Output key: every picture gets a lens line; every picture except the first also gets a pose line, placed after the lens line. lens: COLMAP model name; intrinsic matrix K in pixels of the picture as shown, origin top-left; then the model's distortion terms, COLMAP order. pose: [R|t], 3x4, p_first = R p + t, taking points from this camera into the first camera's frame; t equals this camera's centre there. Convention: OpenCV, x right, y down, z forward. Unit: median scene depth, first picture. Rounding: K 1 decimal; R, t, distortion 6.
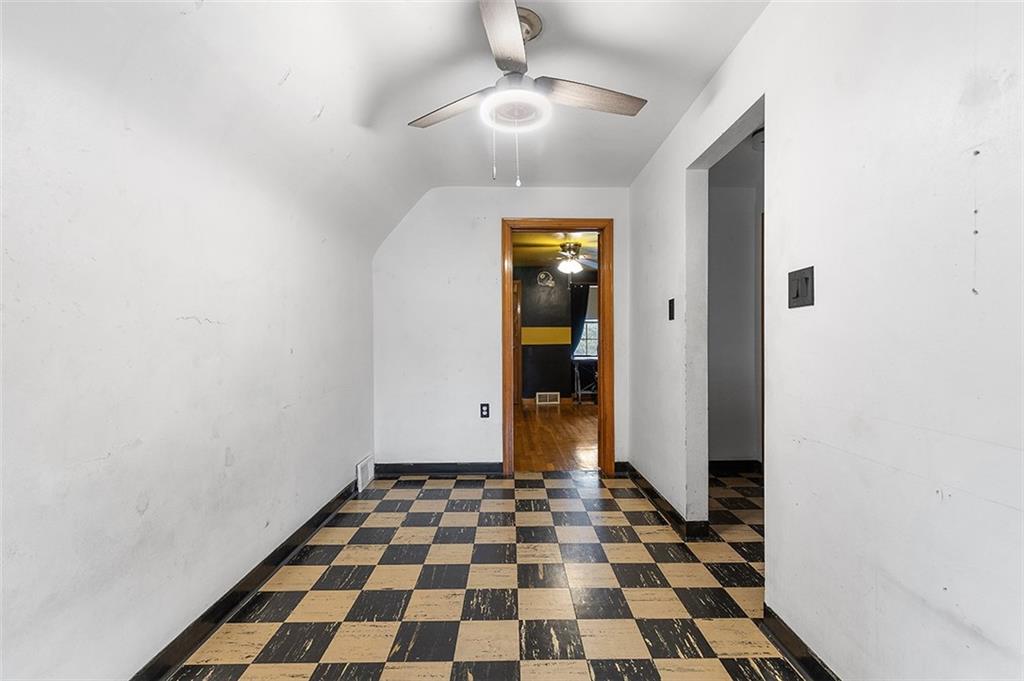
lens RADIAL K [[459.8, 0, 513.5], [0, 459.8, 338.8], [0, 0, 1]] dist [0.006029, -0.003129]
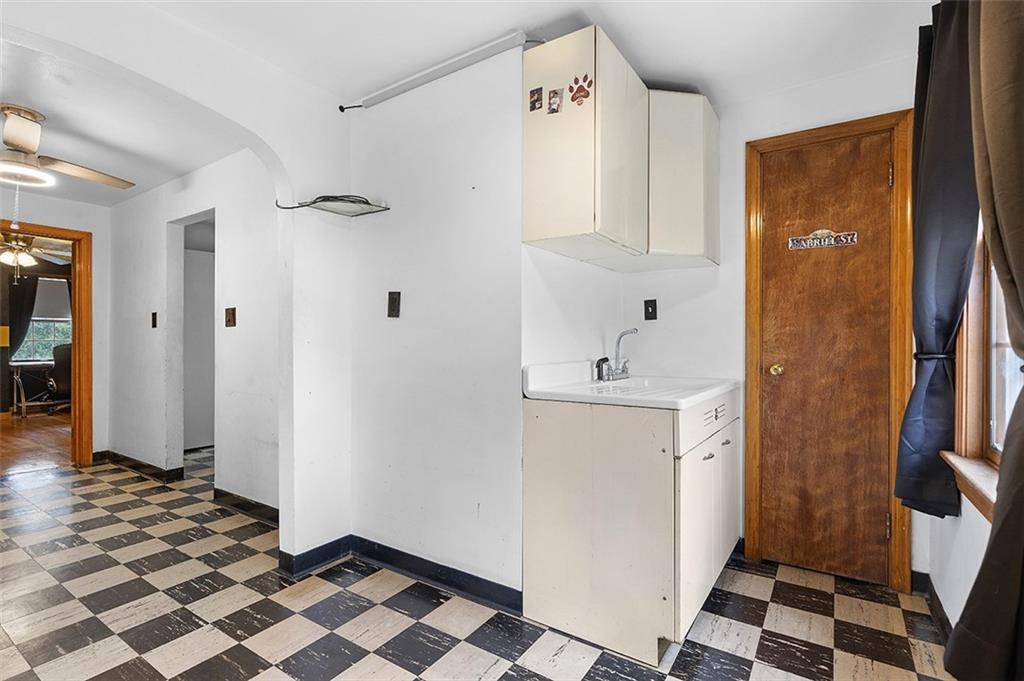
lens RADIAL K [[483.6, 0, 514.3], [0, 483.6, 339.6], [0, 0, 1]] dist [0.003370, 0.001419]
pose [[0.564425, 0.001511, 0.825483, -0.167751], [-0.002142, 0.999998, -0.000366, -0.005905], [-0.825482, -0.001562, 0.564427, -0.483559]]
